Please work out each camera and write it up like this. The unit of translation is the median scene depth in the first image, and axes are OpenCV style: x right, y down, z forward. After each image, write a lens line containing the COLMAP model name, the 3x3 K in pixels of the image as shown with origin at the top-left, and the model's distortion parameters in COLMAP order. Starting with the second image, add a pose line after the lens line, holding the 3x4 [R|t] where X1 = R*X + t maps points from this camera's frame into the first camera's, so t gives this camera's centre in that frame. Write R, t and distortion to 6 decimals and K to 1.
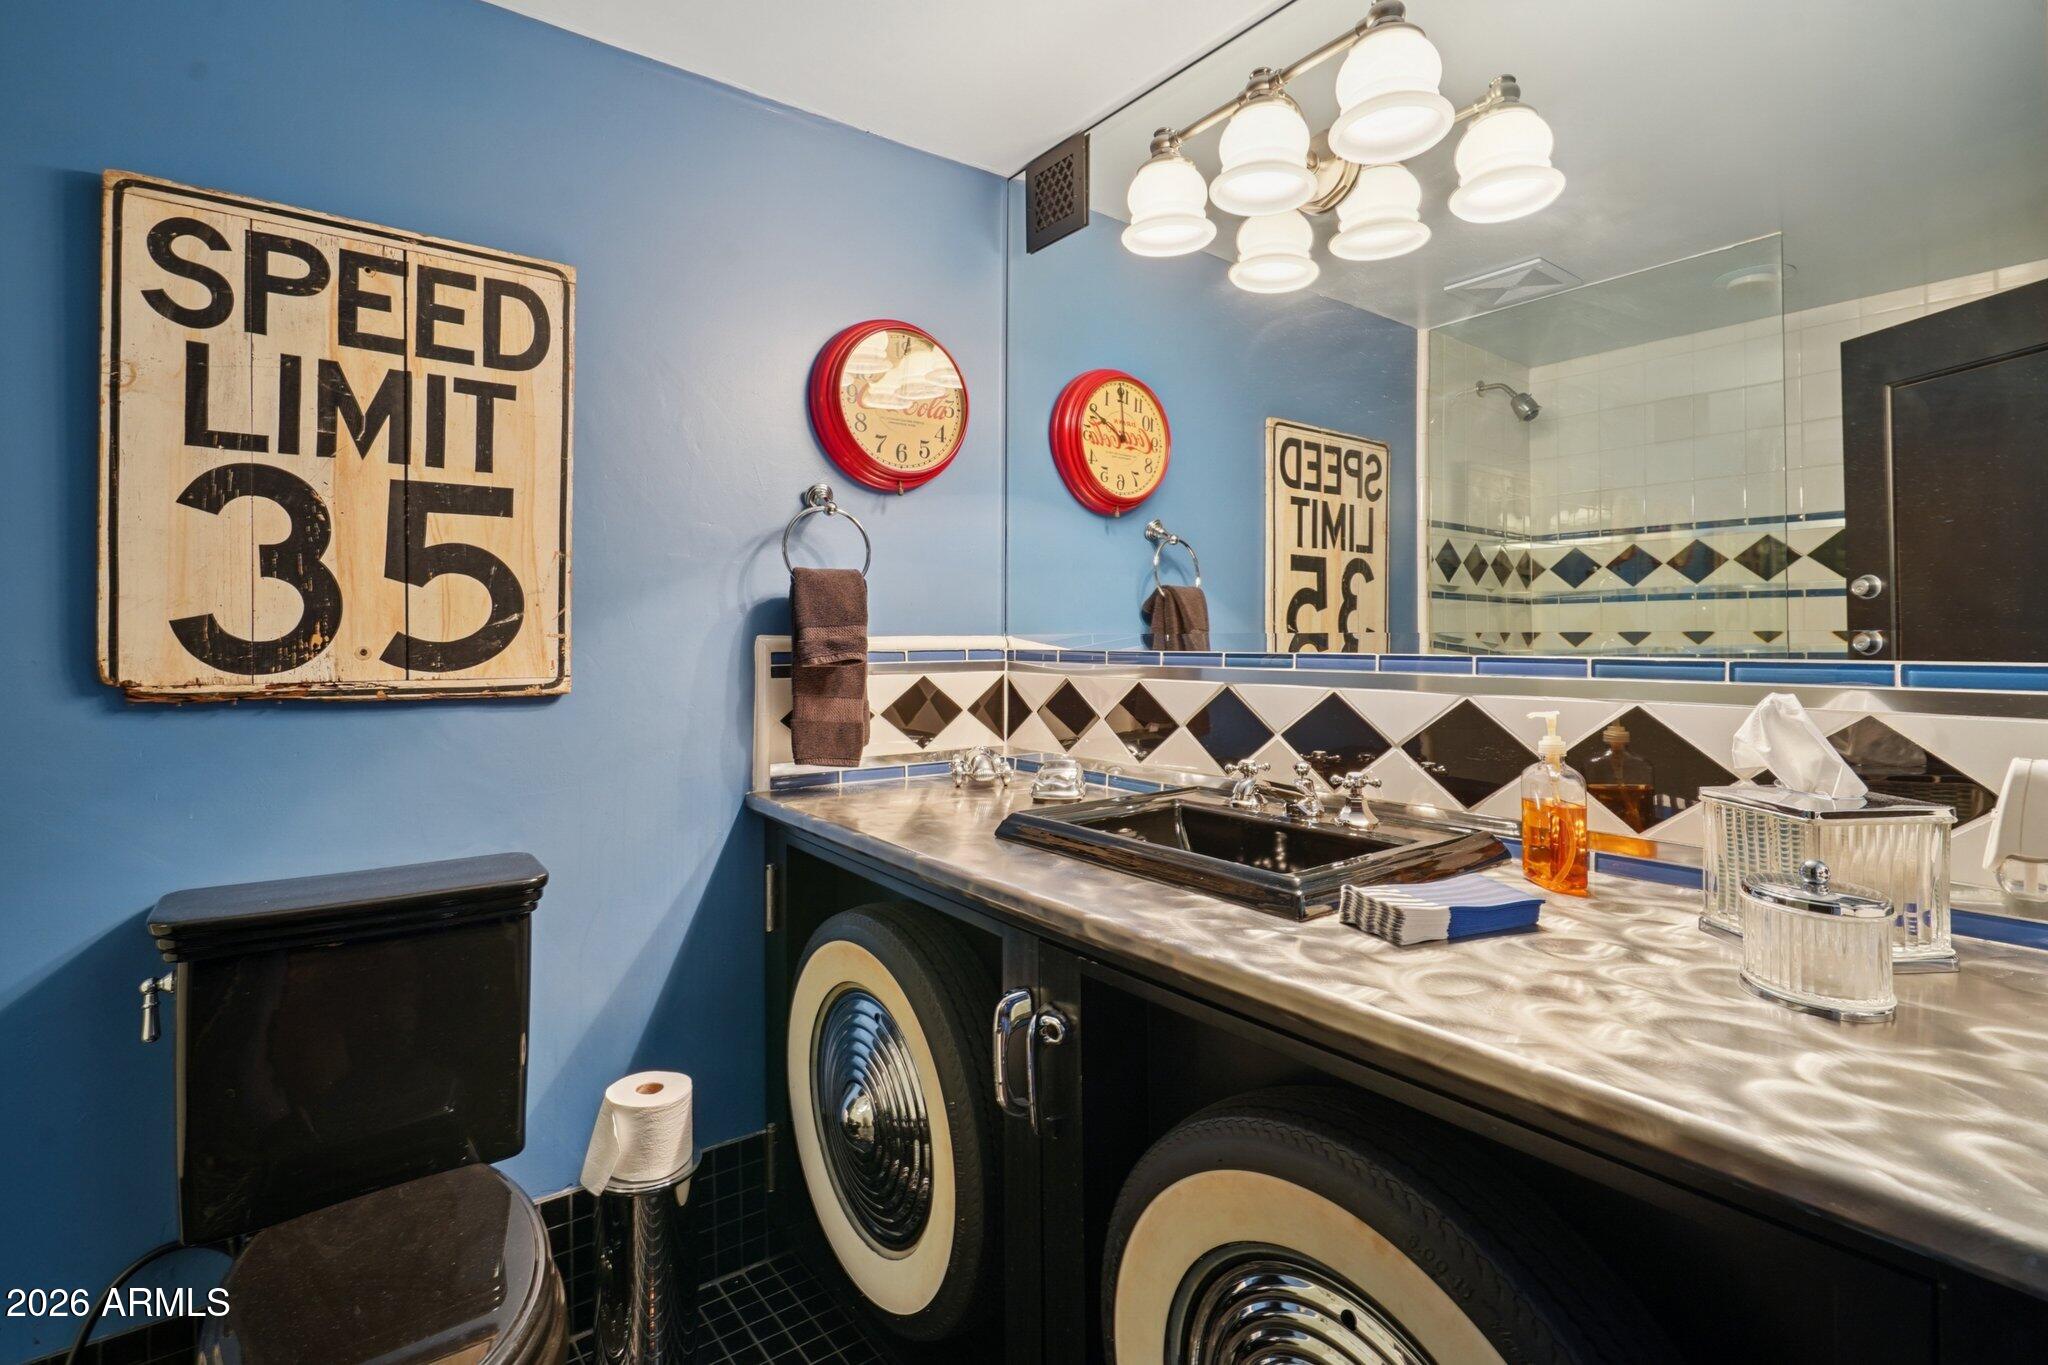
lens RADIAL K [[968.5, 0, 1030.2], [0, 968.5, 631.0], [0, 0, 1]] dist [-0.016170, 0.003894]
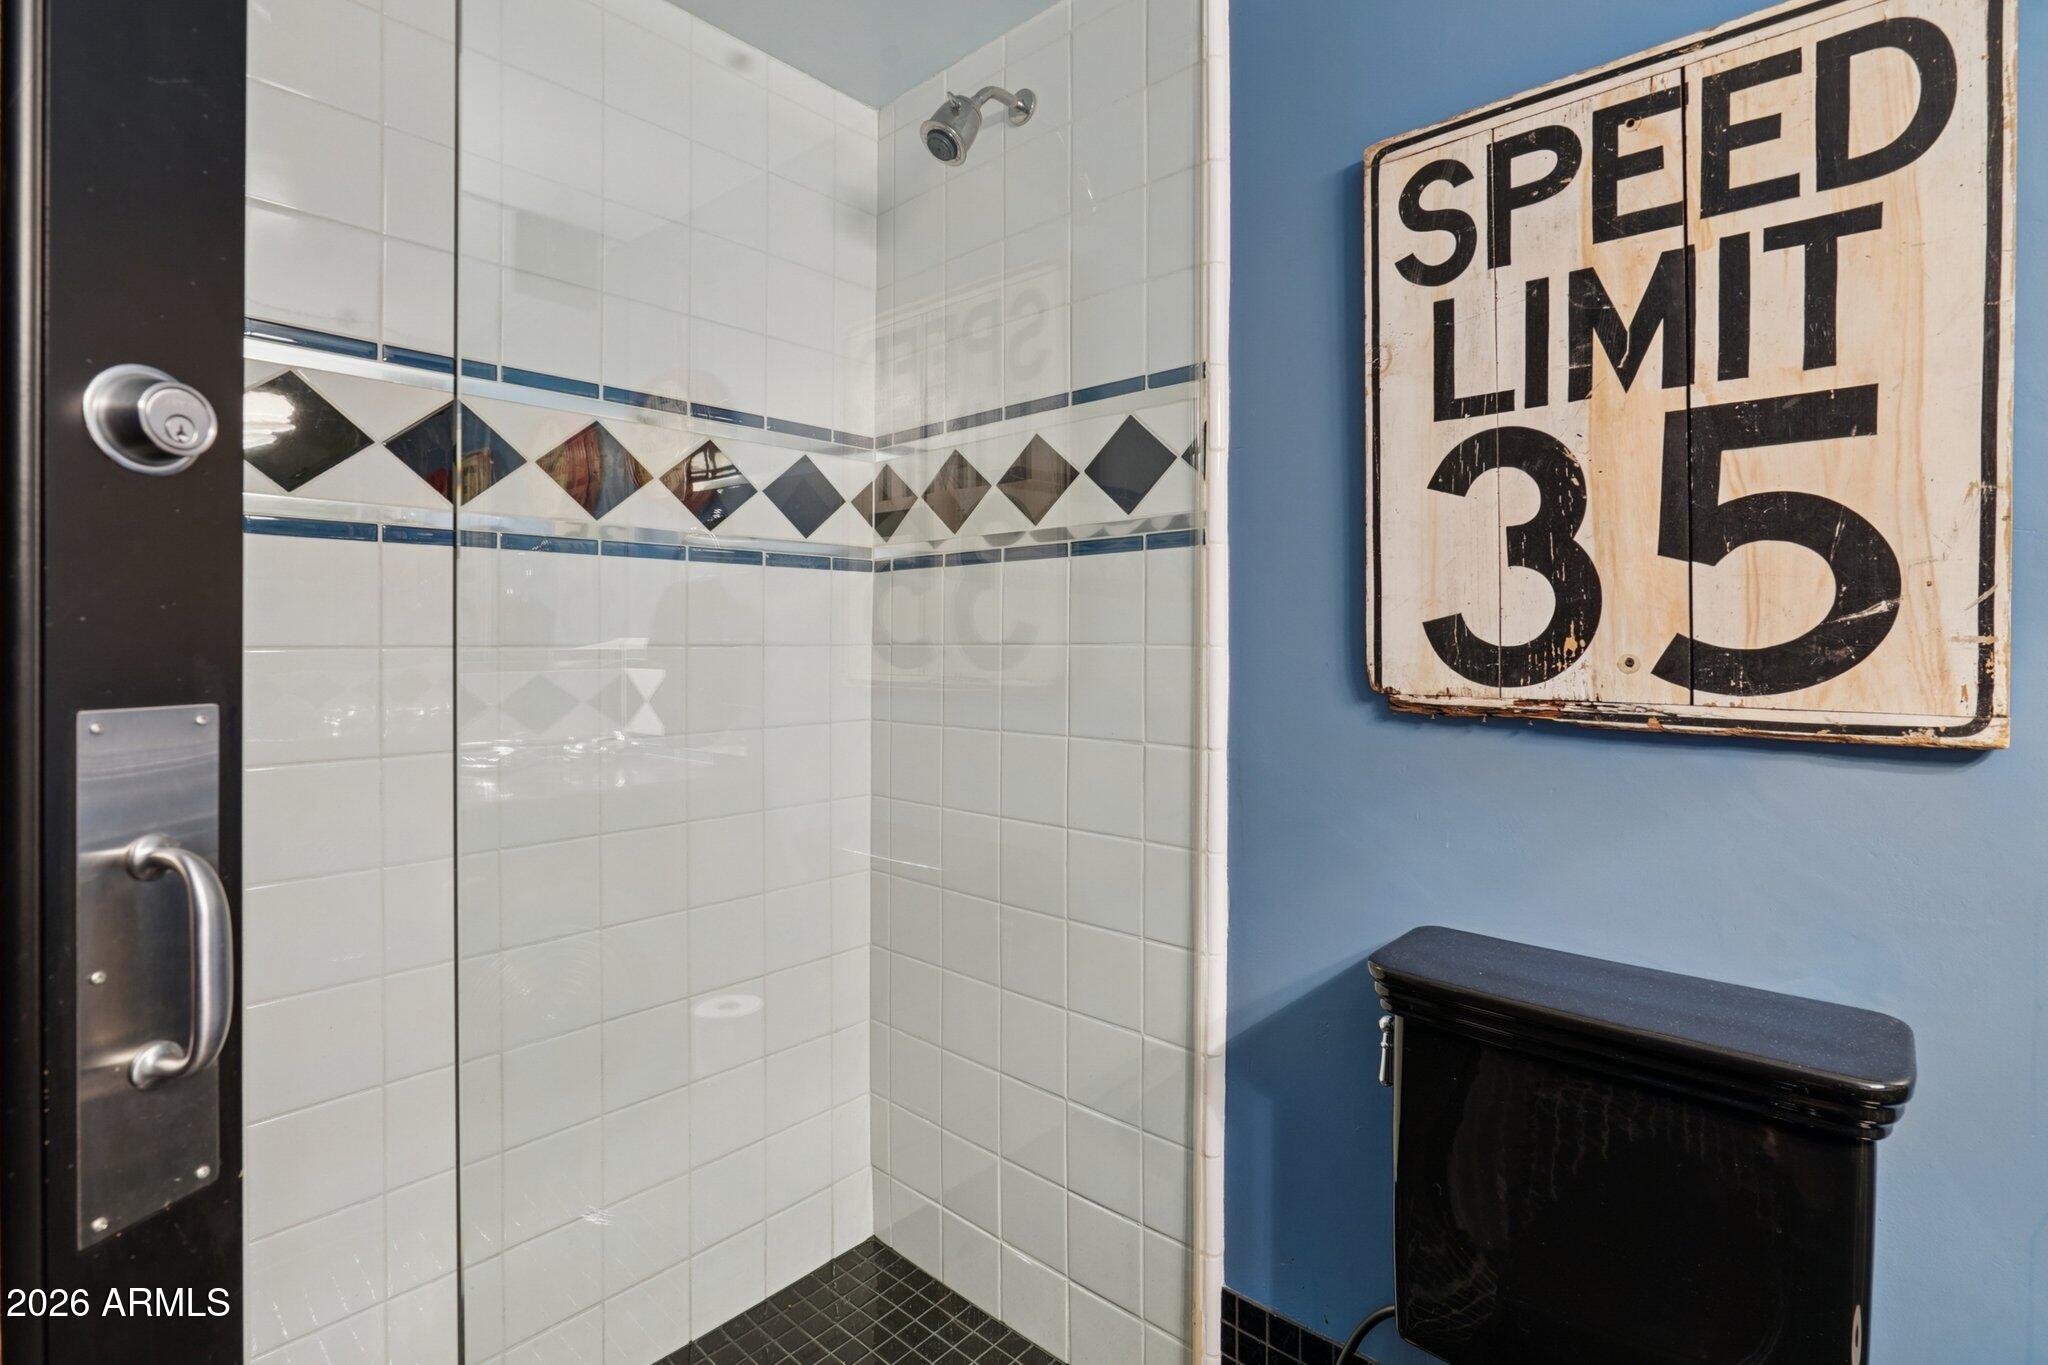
lens RADIAL K [[968.5, 0, 1033.3], [0, 968.5, 645.7], [0, 0, 1]] dist [-0.016170, 0.003894]
pose [[0.181103, 0.010748, -0.983405, -0.069607], [0.007681, 0.999894, 0.012342, -0.002566], [0.983434, -0.009788, 0.181001, 0.434254]]
